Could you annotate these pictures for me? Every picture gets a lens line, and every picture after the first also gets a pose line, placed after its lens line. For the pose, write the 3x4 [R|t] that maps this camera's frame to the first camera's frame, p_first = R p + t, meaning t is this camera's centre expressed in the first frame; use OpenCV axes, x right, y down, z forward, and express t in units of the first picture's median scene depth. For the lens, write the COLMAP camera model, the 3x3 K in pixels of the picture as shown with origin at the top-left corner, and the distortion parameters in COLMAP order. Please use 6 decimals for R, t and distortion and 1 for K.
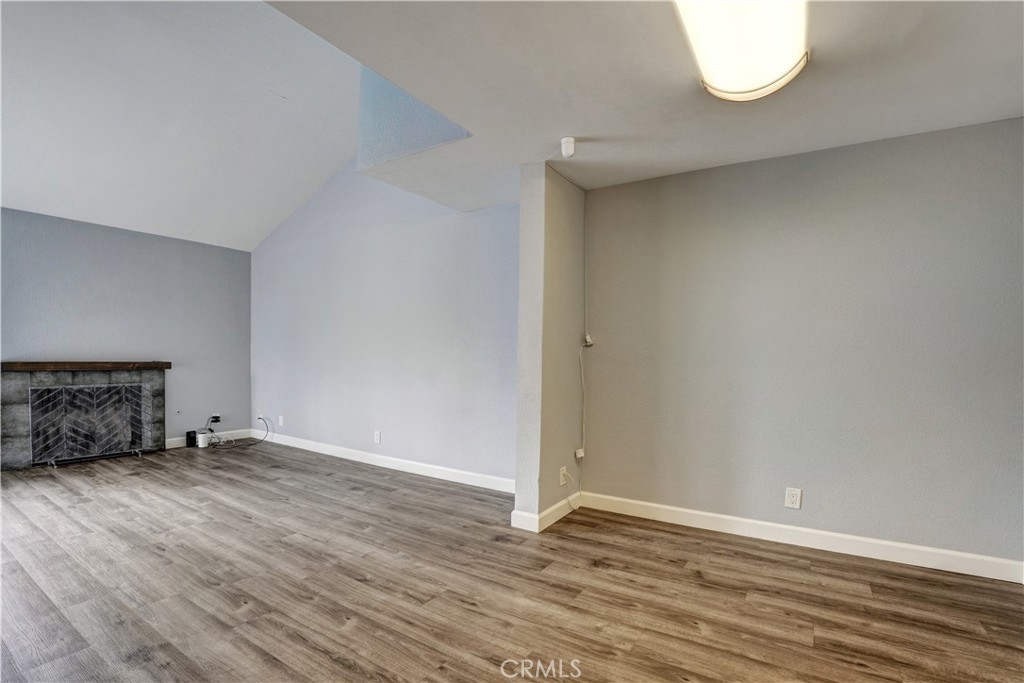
lens RADIAL K [[448.3, 0, 508.6], [0, 448.3, 347.6], [0, 0, 1]] dist [-0.062951, 0.013991]
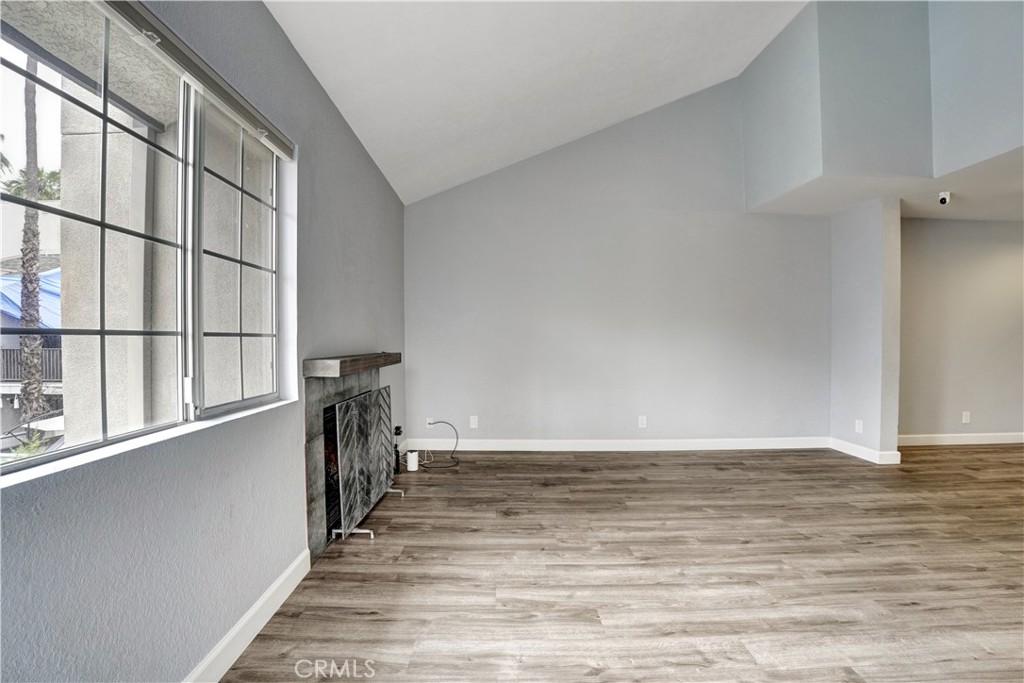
lens RADIAL K [[438.4, 0, 512.9], [0, 438.4, 344.9], [0, 0, 1]] dist [-0.051835, 0.008889]
pose [[0.840711, -0.017078, 0.541215, -1.249904], [-0.001579, 0.999421, 0.033989, -0.004266], [-0.541482, -0.029430, 0.840197, 0.408591]]
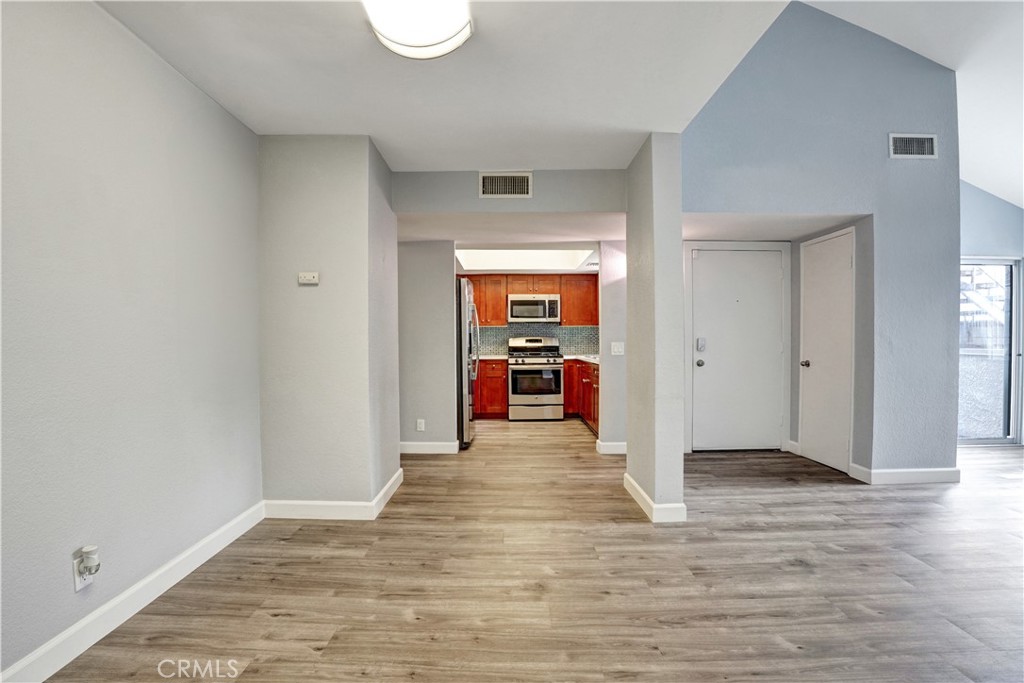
lens RADIAL K [[461.6, 0, 478.1], [0, 461.6, 340.5], [0, 0, 1]] dist [-0.065760, 0.011857]
pose [[-0.864269, -0.006189, -0.502992, 0.296385], [0.004340, 0.999795, -0.019760, 0.014164], [0.503011, -0.019261, -0.864065, 0.687796]]
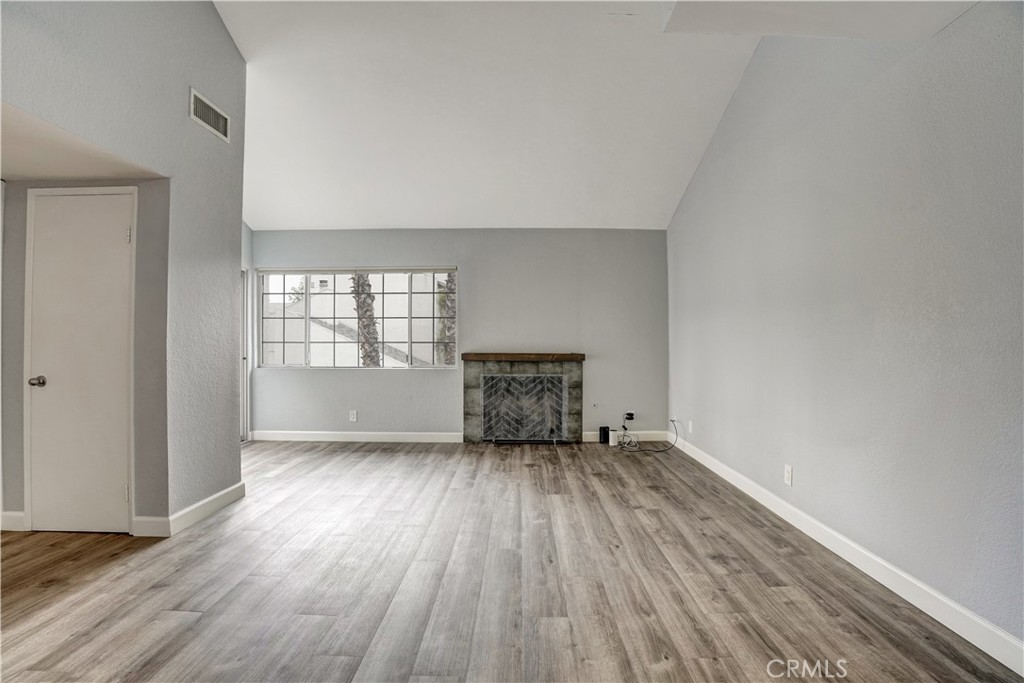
lens RADIAL K [[460.1, 0, 547.7], [0, 460.1, 341.9], [0, 0, 1]] dist [-0.080361, 0.016696]
pose [[0.569412, -0.013034, -0.821949, 0.038757], [0.019199, 0.999812, -0.002554, 0.008741], [0.821828, -0.014326, 0.569555, 0.427710]]
